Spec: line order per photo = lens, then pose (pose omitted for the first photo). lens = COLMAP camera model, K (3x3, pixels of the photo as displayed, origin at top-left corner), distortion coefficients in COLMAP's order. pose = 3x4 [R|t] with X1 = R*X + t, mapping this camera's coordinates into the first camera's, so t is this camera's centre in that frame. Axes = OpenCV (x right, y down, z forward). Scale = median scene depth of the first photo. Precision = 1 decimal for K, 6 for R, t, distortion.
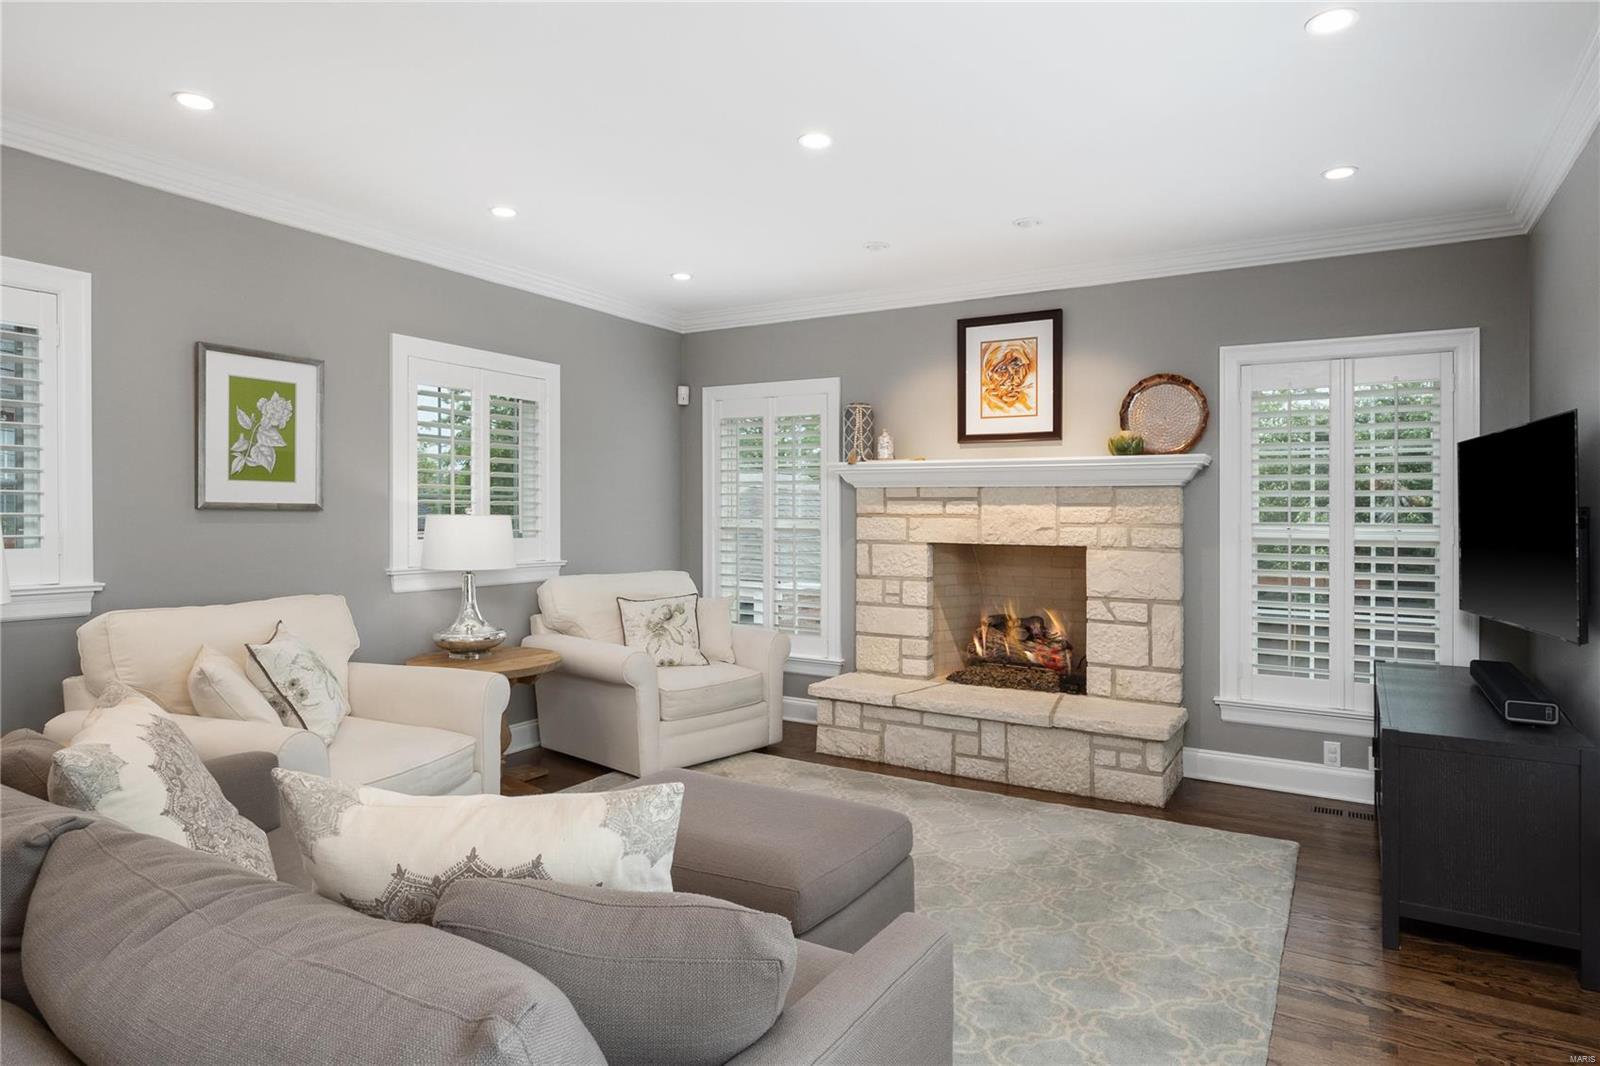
lens RADIAL K [[938.3, 0, 812.4], [0, 938.3, 491.9], [0, 0, 1]] dist [0.022412, 0.001280]
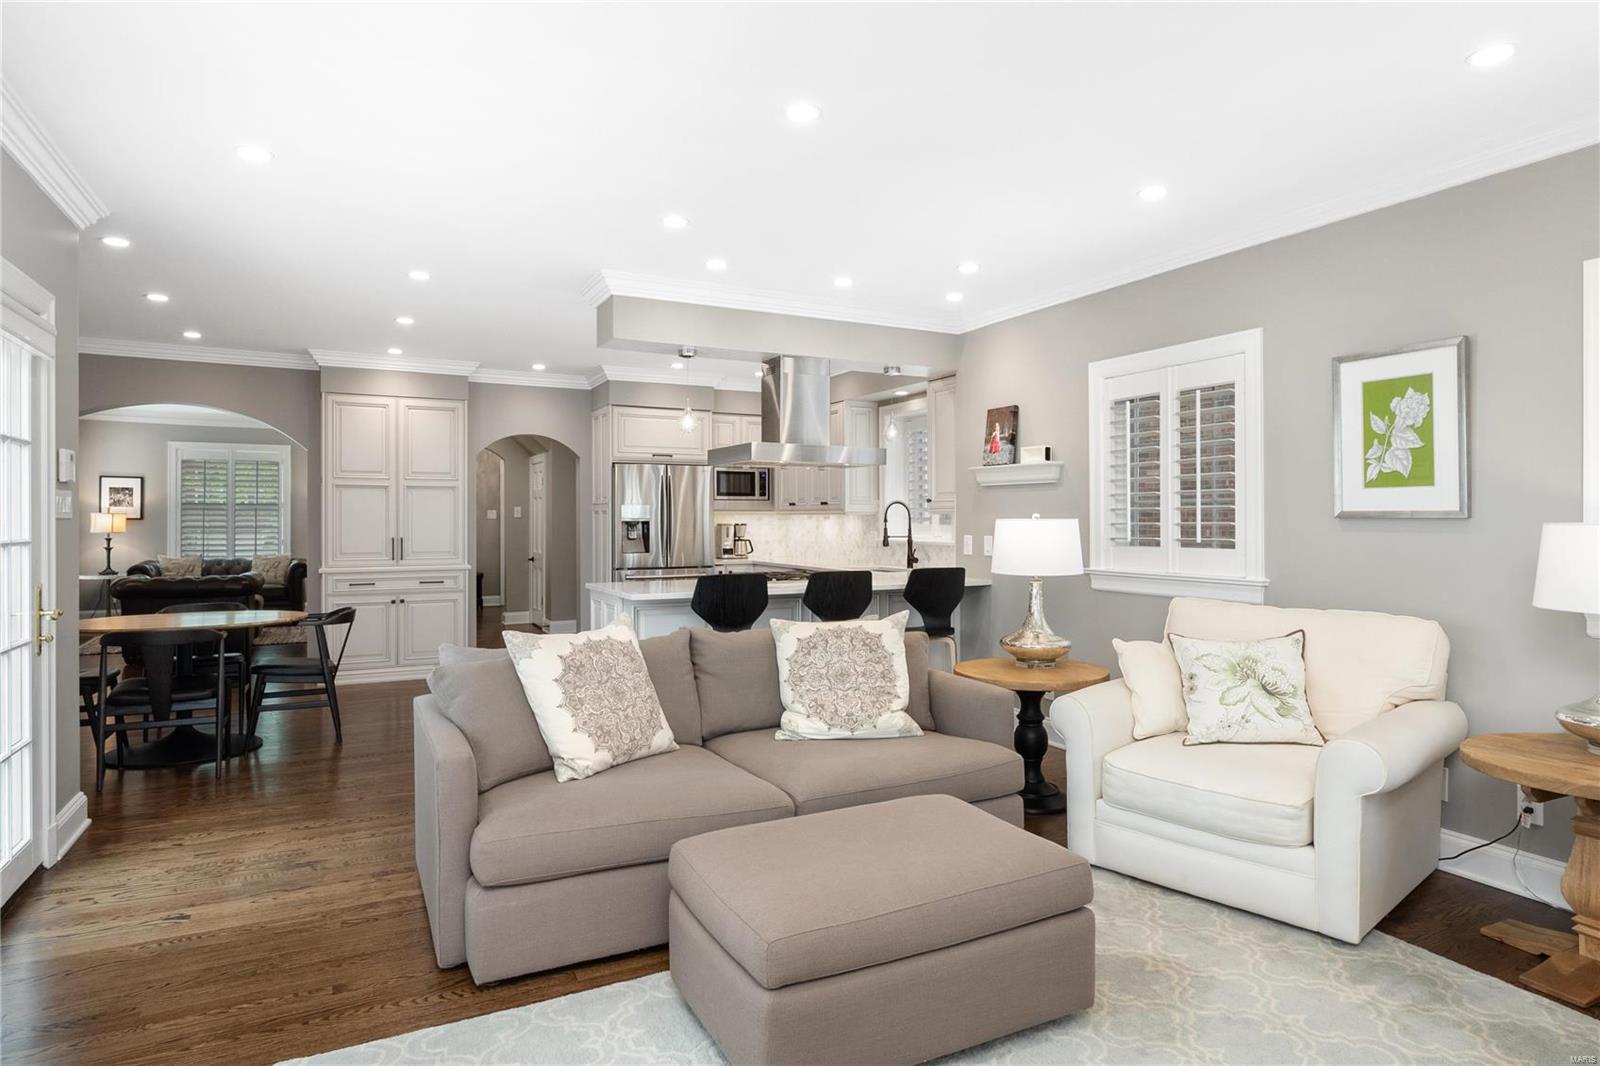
lens RADIAL K [[938.3, 0, 821.3], [0, 938.3, 513.3], [0, 0, 1]] dist [0.022412, 0.001280]
pose [[-0.533878, -0.013742, -0.845450, 0.403378], [0.015477, 0.999542, -0.026020, 0.023699], [0.845420, -0.026976, -0.533421, 0.817887]]
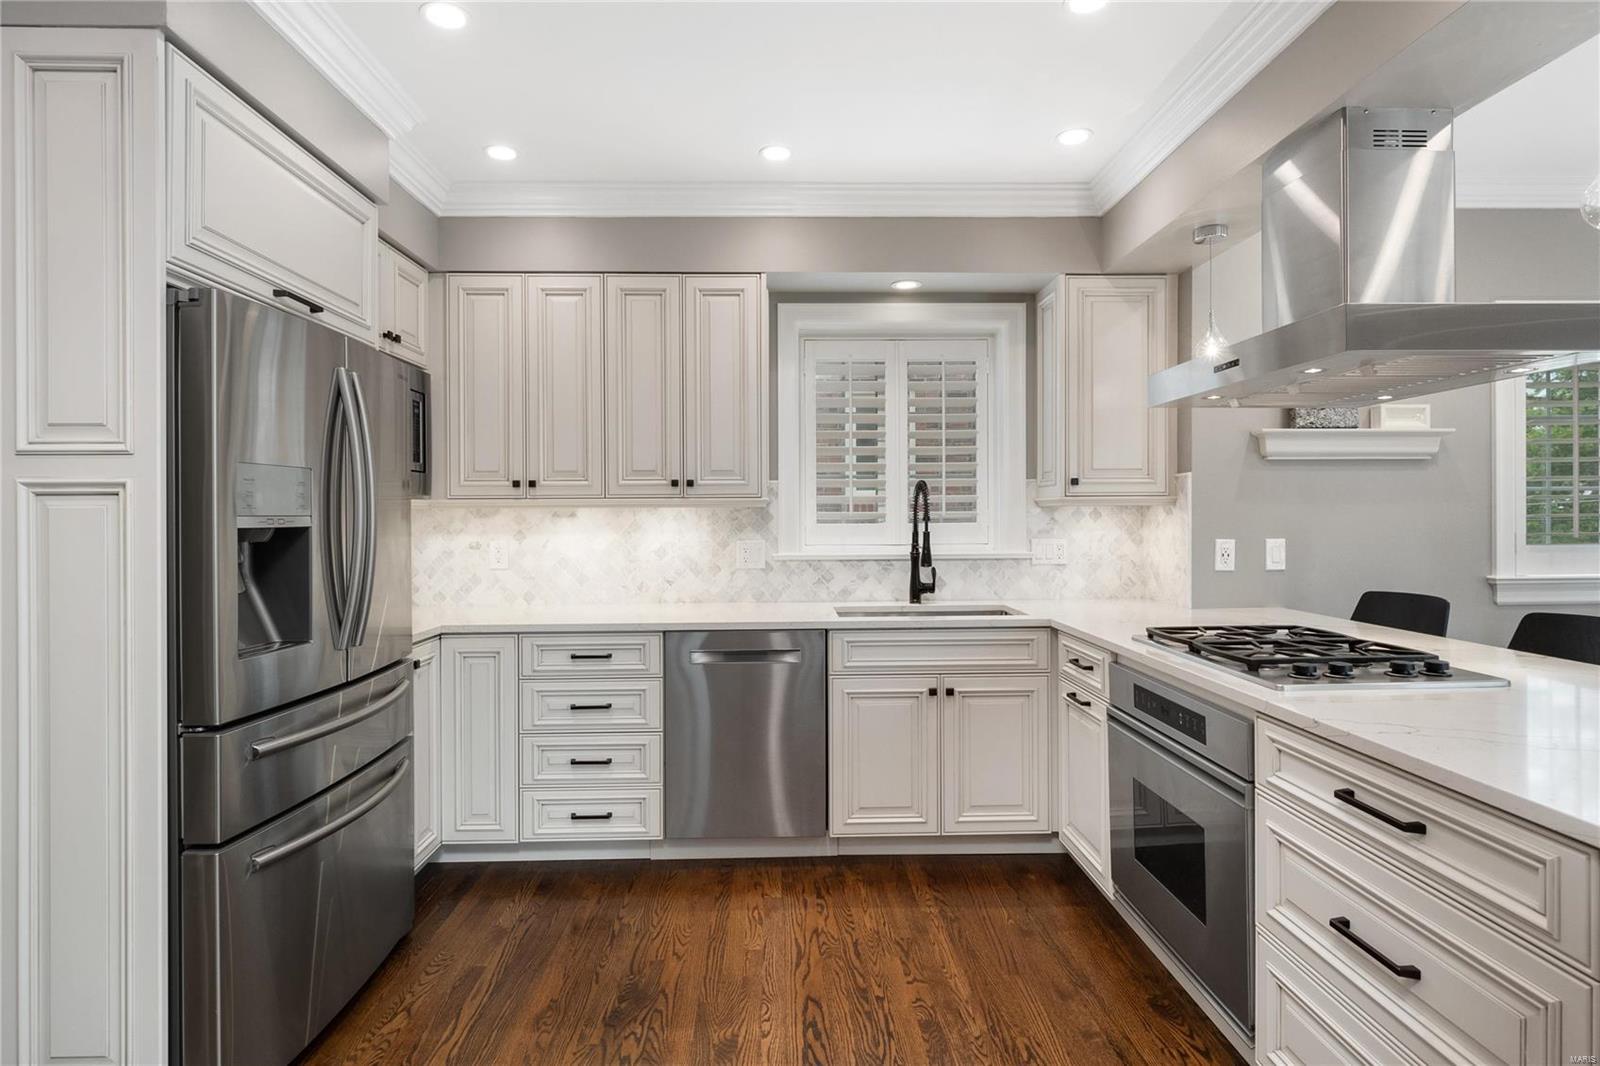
lens RADIAL K [[822.0, 0, 806.4], [0, 822.0, 511.0], [0, 0, 1]] dist [0.000811, -0.002366]
pose [[0.536767, -0.016885, -0.843562, -0.373117], [0.032661, 0.999466, 0.000777, -0.011116], [0.843098, -0.027969, 0.537032, -0.338468]]
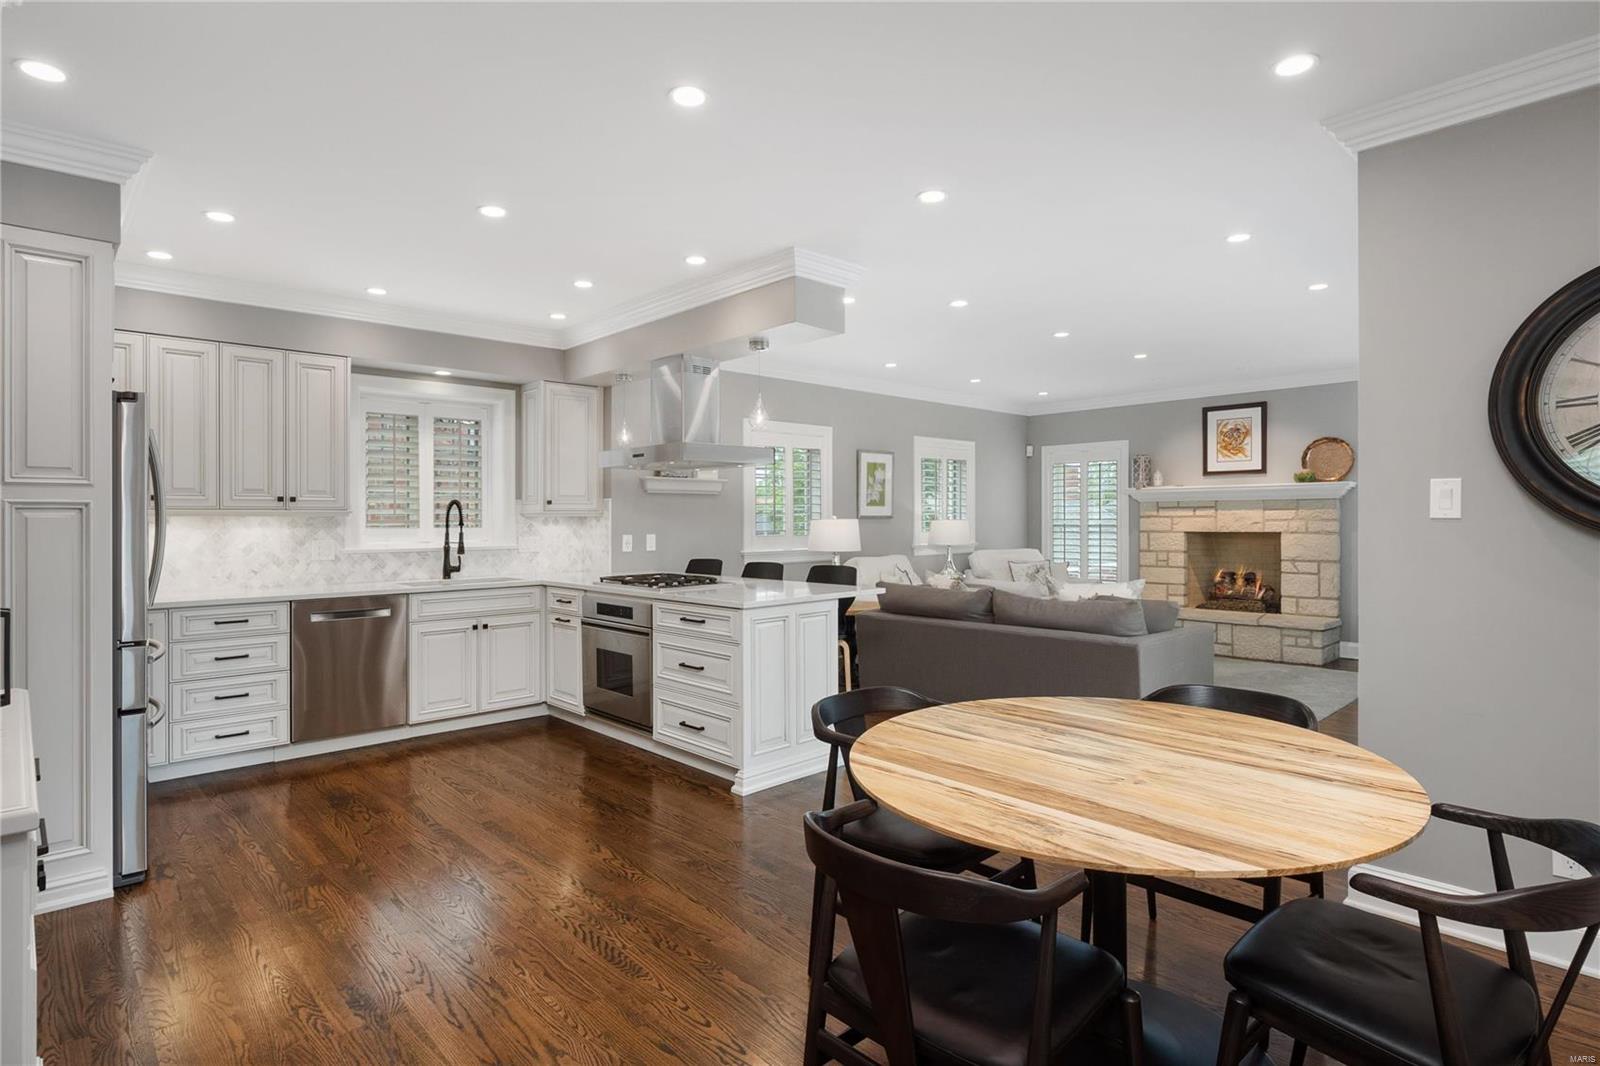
lens RADIAL K [[822.0, 0, 786.8], [0, 822.0, 531.9], [0, 0, 1]] dist [0.000811, -0.002366]
pose [[0.956689, -0.009121, -0.290968, -0.163645], [0.020818, 0.999094, 0.037130, -0.022305], [0.290366, -0.041579, 0.956012, -0.809133]]
